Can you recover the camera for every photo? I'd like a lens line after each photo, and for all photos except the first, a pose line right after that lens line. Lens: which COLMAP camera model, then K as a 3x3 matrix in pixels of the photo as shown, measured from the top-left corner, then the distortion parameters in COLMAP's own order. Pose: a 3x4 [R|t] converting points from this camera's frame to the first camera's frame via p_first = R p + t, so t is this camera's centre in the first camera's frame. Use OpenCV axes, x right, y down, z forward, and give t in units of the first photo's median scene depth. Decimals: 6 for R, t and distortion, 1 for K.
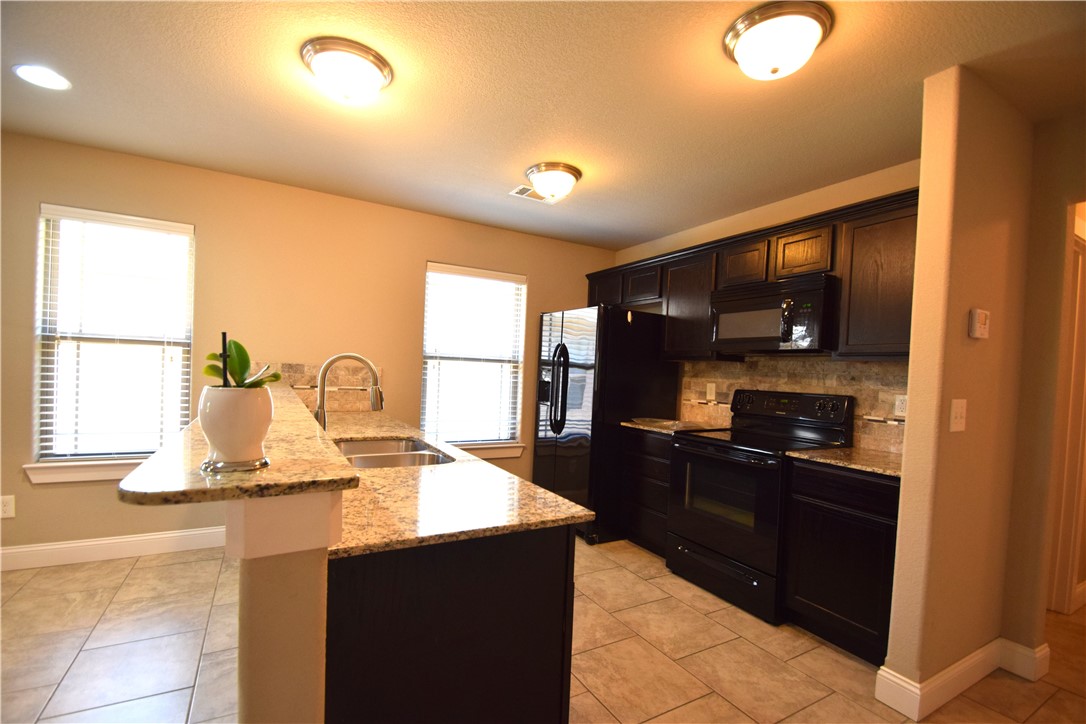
lens RADIAL K [[485.4, 0, 542.9], [0, 485.4, 378.3], [0, 0, 1]] dist [0.000789, -0.002642]
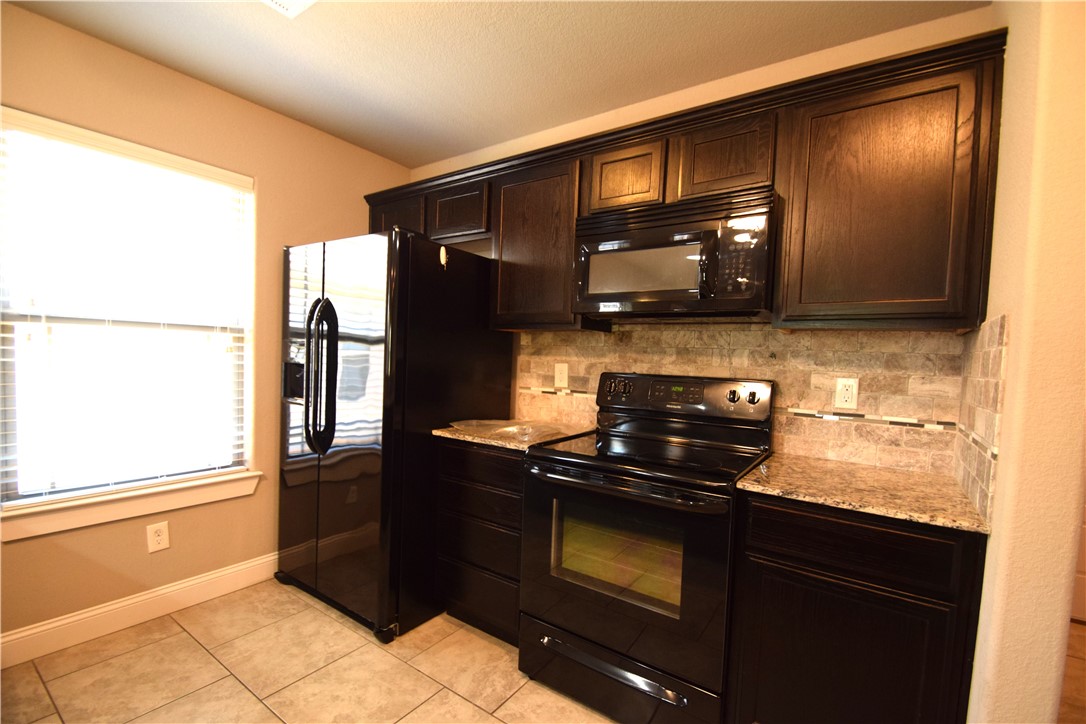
lens RADIAL K [[485.4, 0, 545.4], [0, 485.4, 380.8], [0, 0, 1]] dist [0.000789, -0.002642]
pose [[0.905937, -0.030329, 0.422325, 0.035302], [0.008306, 0.998512, 0.053891, -0.002765], [-0.423331, -0.045314, 0.904841, 0.409420]]
